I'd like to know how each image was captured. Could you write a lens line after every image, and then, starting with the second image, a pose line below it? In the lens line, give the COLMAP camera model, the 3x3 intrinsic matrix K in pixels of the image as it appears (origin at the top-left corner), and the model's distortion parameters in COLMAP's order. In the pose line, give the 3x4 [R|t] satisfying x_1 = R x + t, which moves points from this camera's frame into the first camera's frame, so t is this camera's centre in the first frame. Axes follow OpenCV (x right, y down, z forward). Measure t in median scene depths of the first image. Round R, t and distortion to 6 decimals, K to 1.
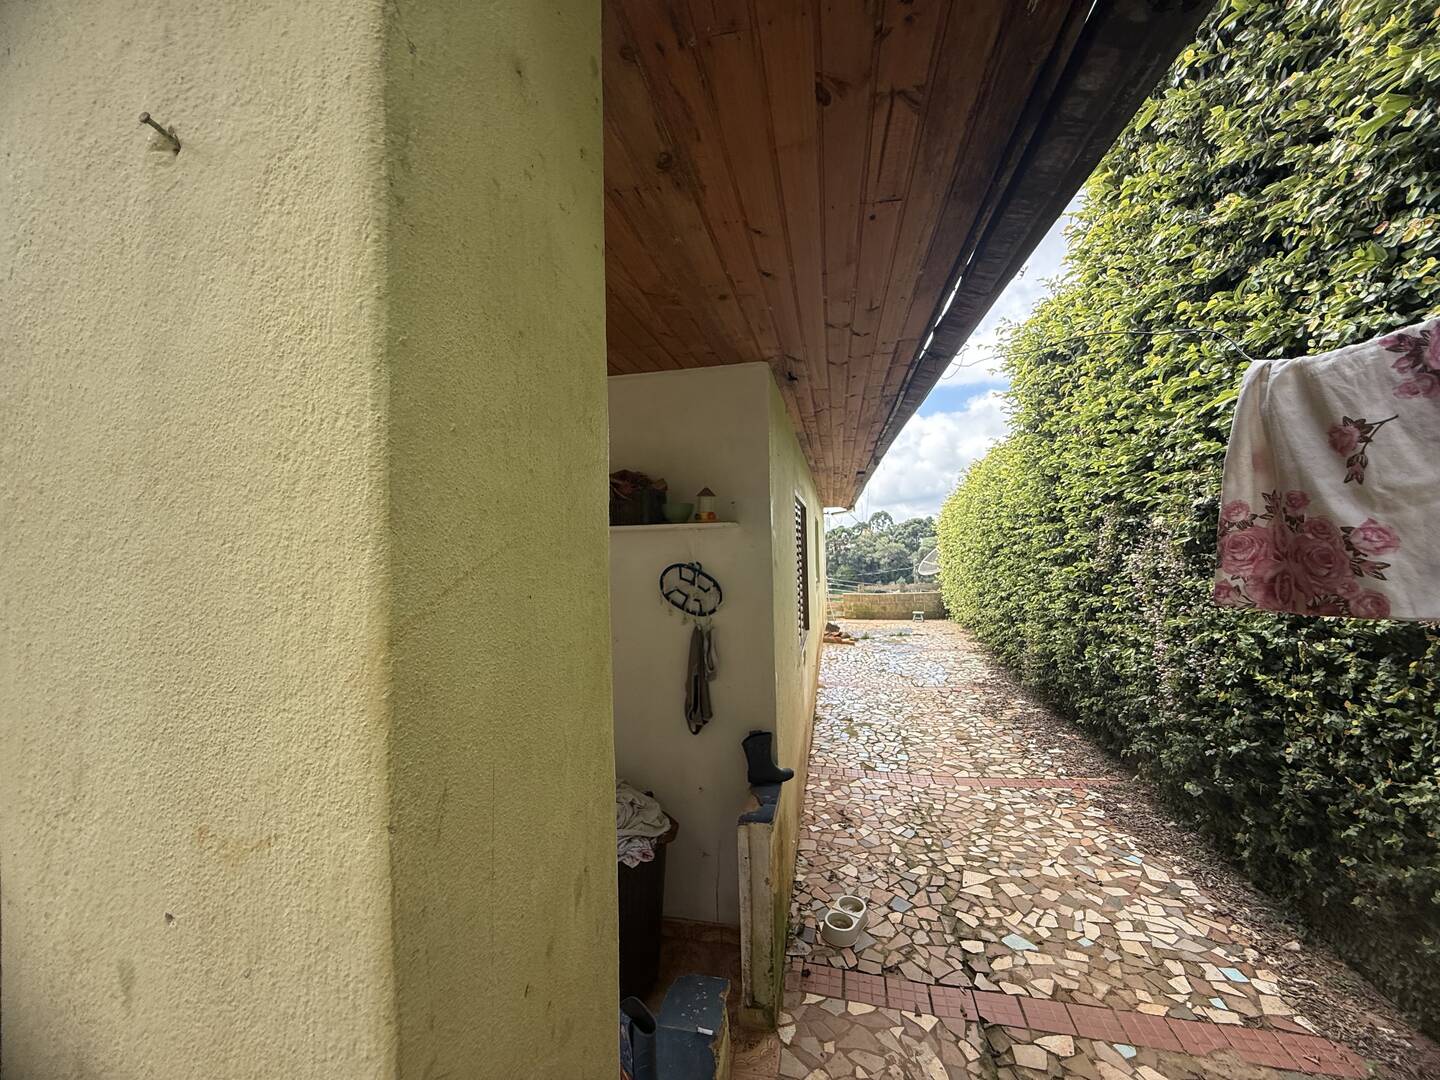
lens RADIAL K [[573.4, 0, 717.5], [0, 573.4, 546.1], [0, 0, 1]] dist [-0.000303, 0.000054]
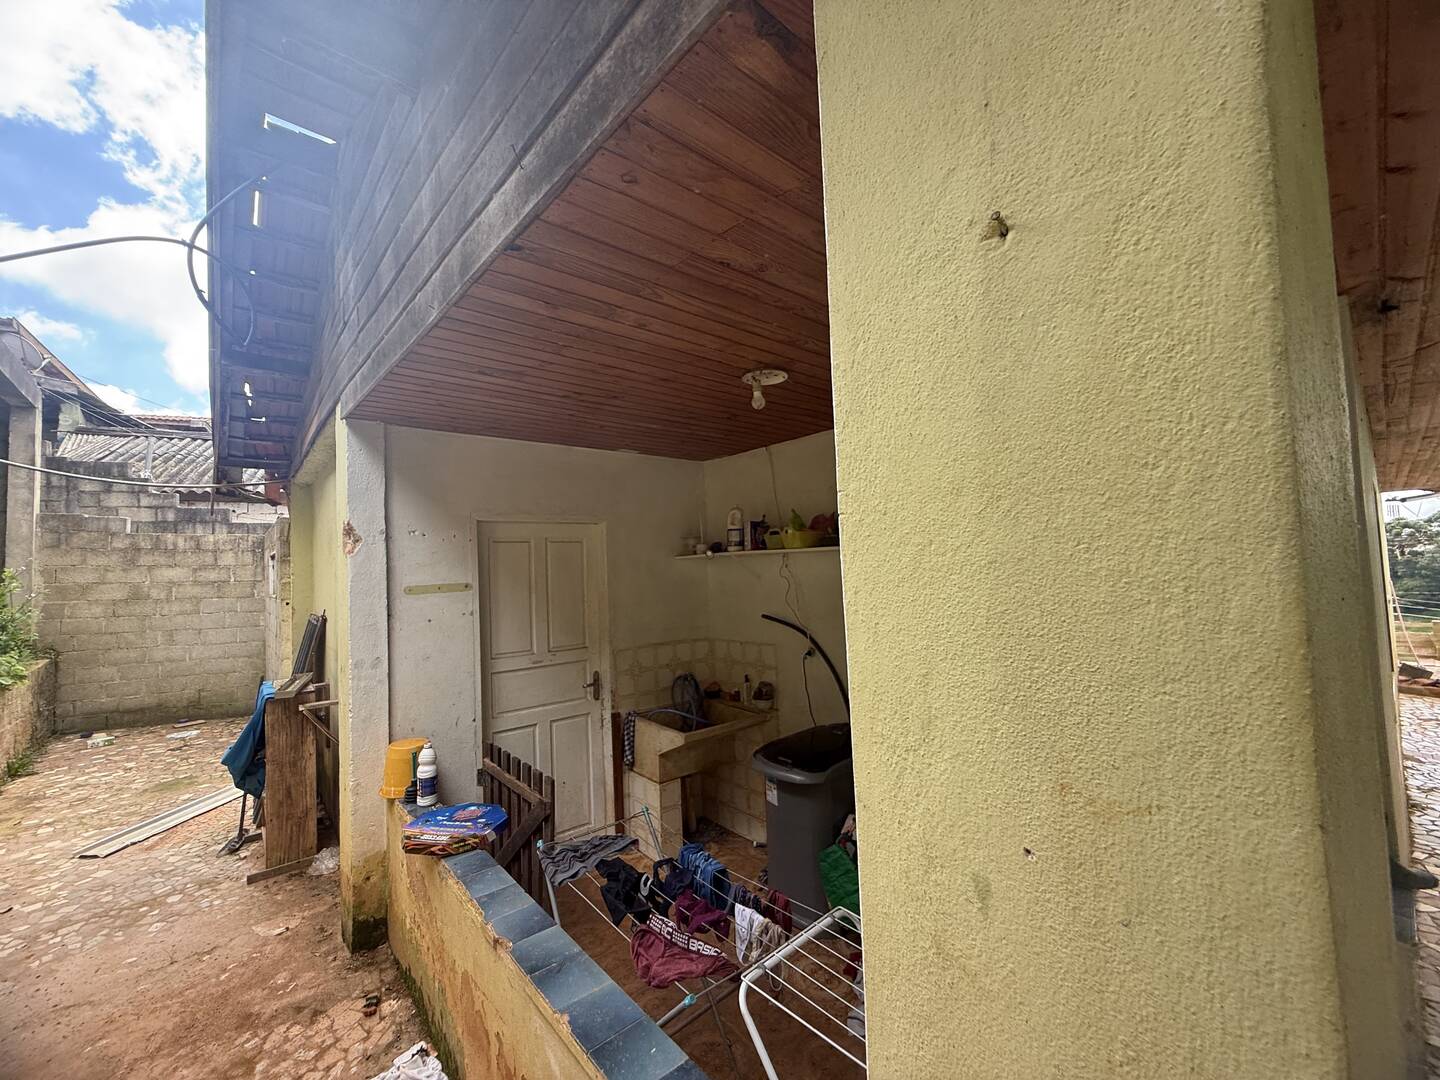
lens RADIAL K [[573.4, 0, 717.5], [0, 573.4, 546.1], [0, 0, 1]] dist [-0.000303, 0.000054]
pose [[0.791306, -0.031854, -0.610590, -0.757072], [0.018902, 0.999439, -0.027644, 0.017256], [0.611128, 0.010334, 0.791464, -0.405907]]
